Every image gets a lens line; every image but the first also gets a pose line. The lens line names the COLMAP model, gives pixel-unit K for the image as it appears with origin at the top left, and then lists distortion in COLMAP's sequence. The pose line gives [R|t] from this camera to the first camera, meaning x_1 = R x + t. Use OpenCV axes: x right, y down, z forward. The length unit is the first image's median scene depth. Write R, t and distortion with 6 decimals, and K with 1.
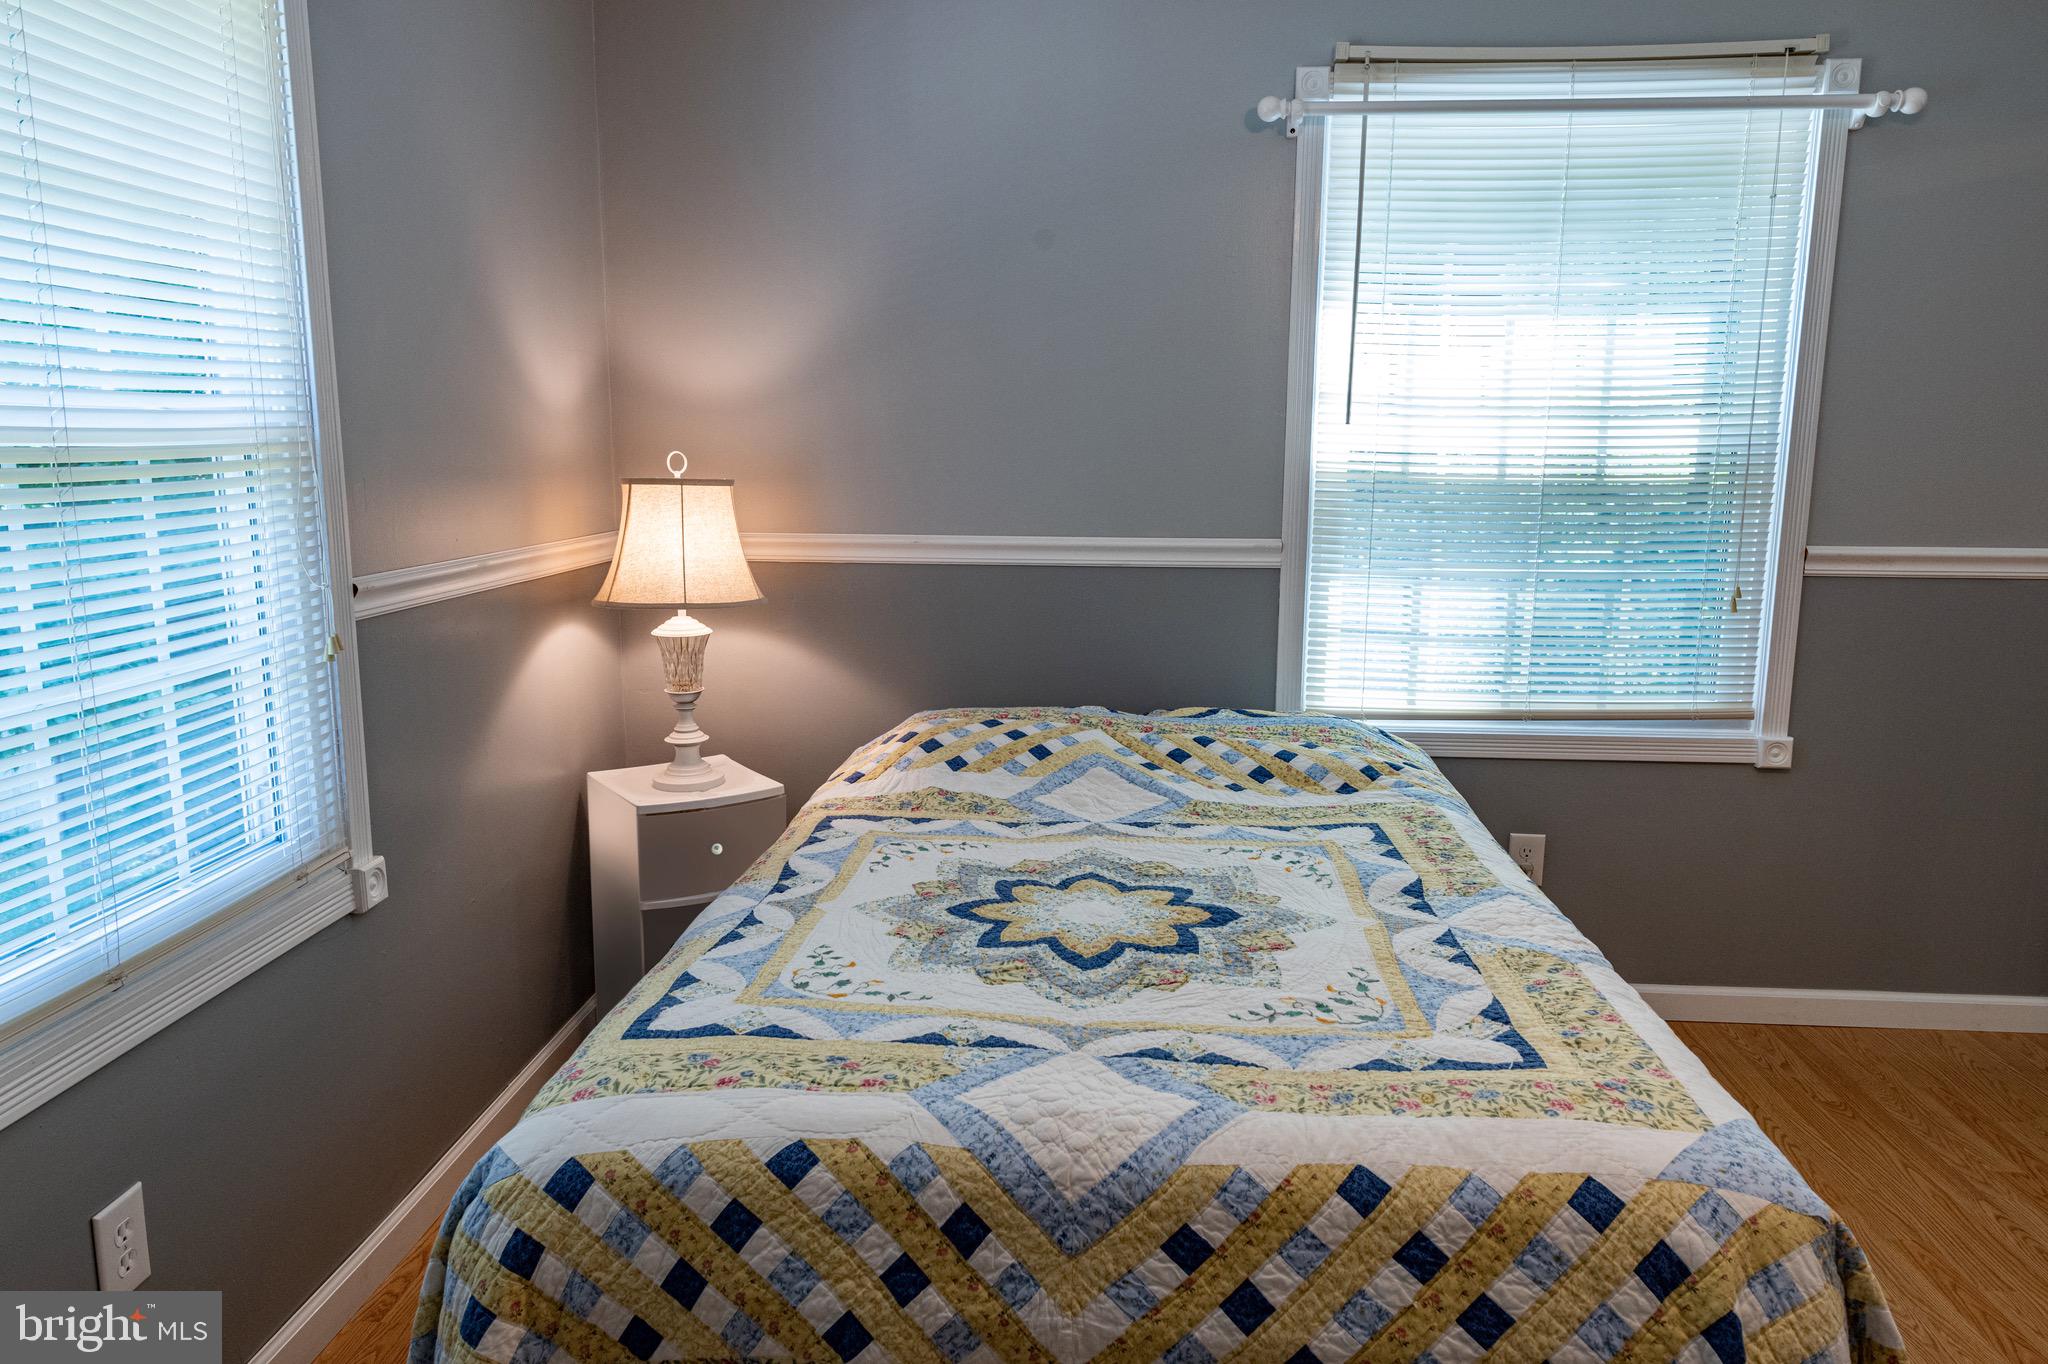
lens RADIAL K [[1359.1, 0, 1026.3], [0, 1359.1, 682.3], [0, 0, 1]] dist [0.015655, -0.006257]
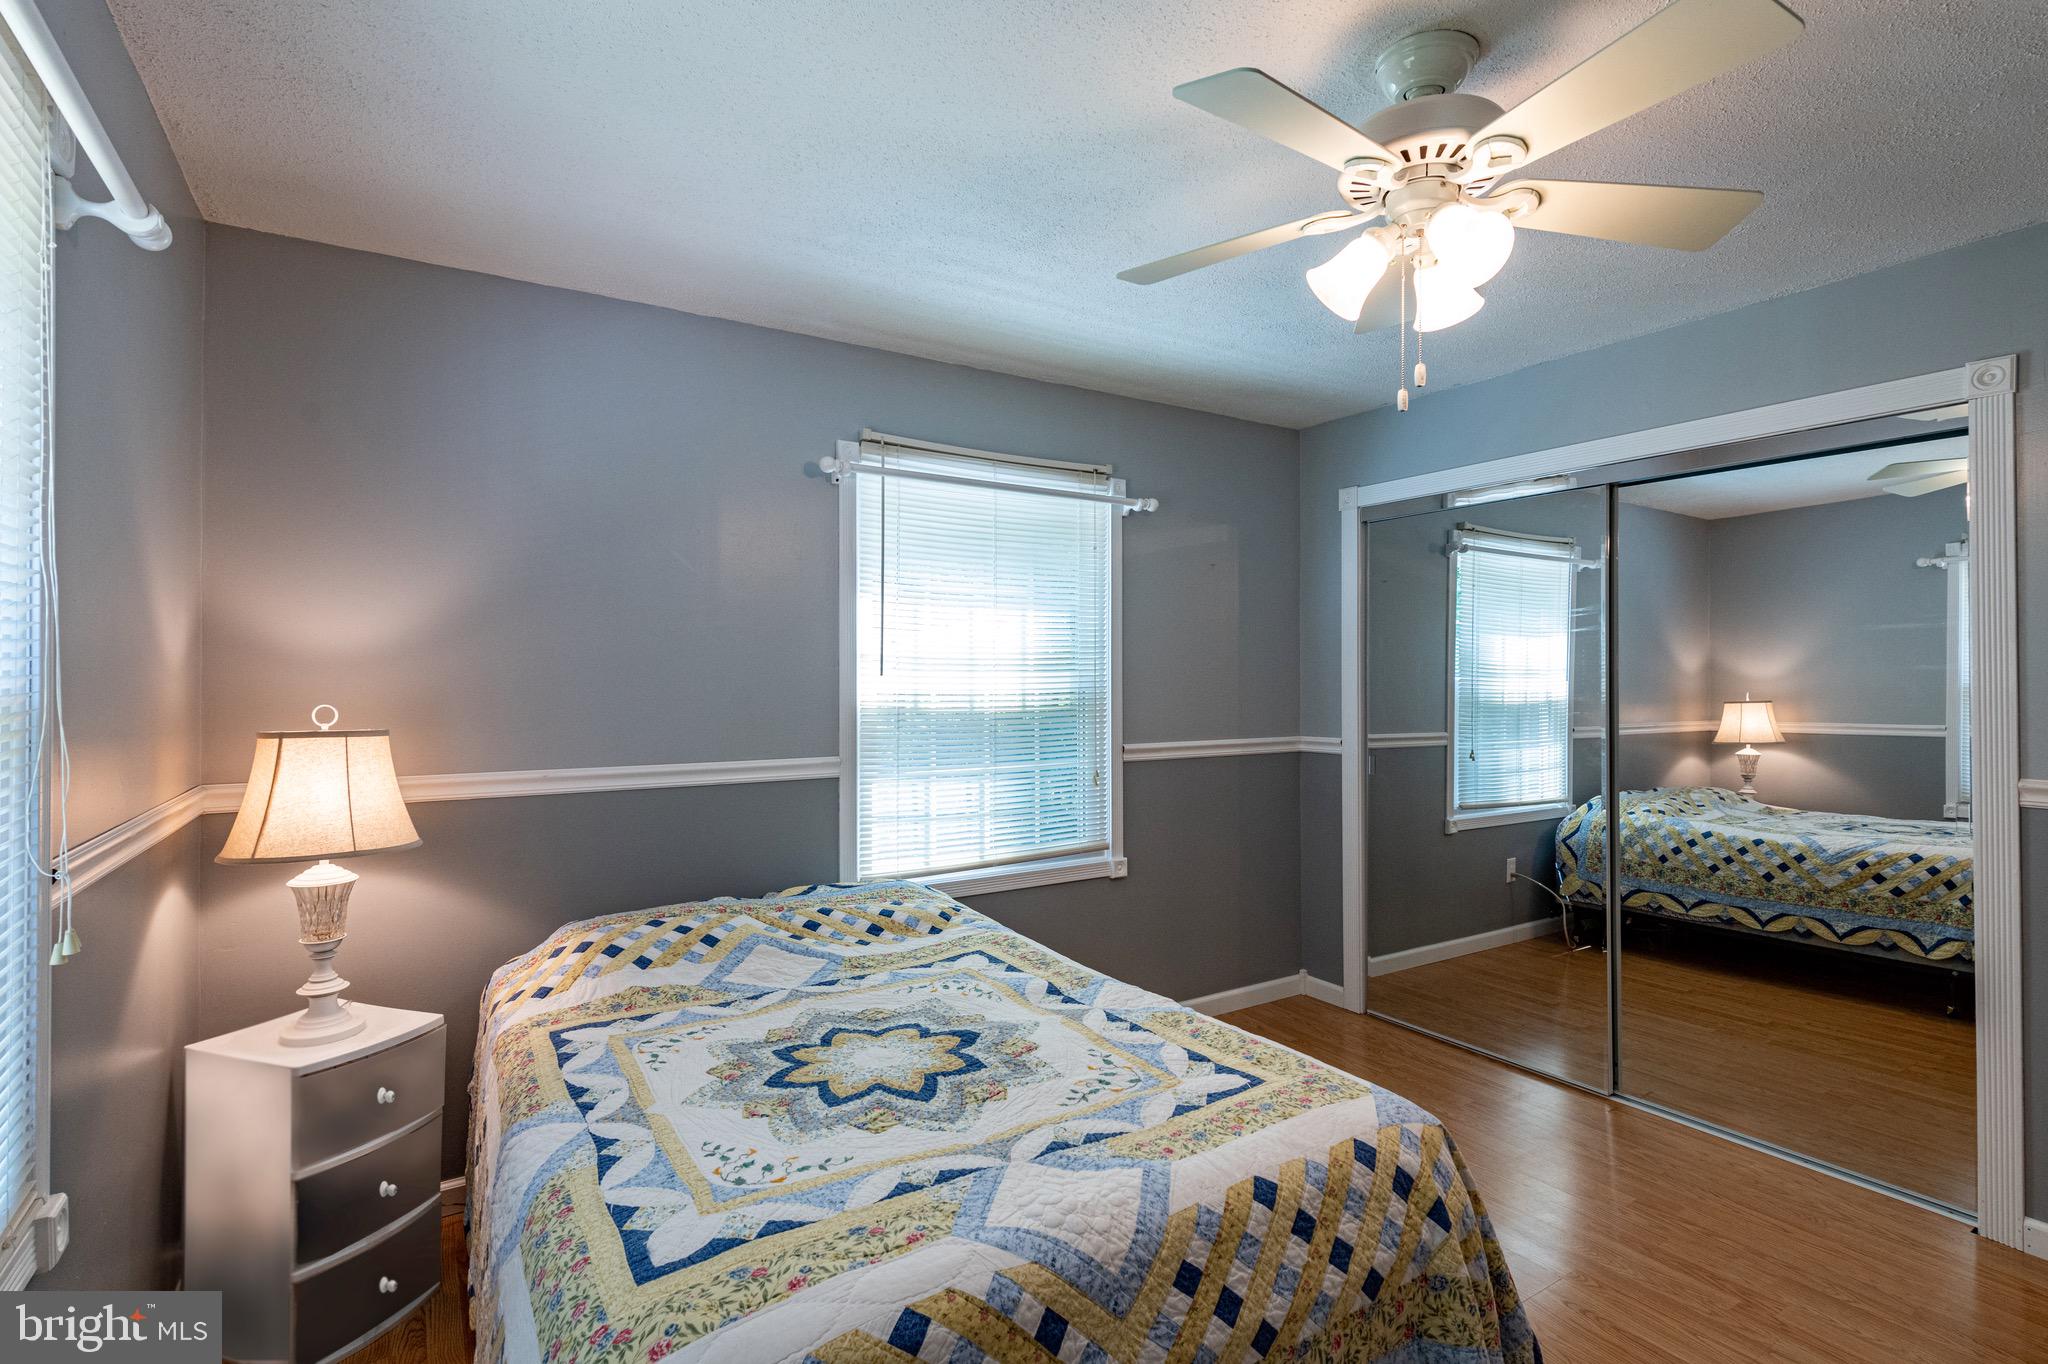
lens RADIAL K [[966.7, 0, 1026.4], [0, 966.7, 674.7], [0, 0, 1]] dist [0.014045, -0.003764]
pose [[0.805248, -0.004444, 0.592922, -0.356924], [0.109284, 0.983953, -0.141043, -0.038932], [-0.582781, 0.178371, 0.792812, 0.124241]]
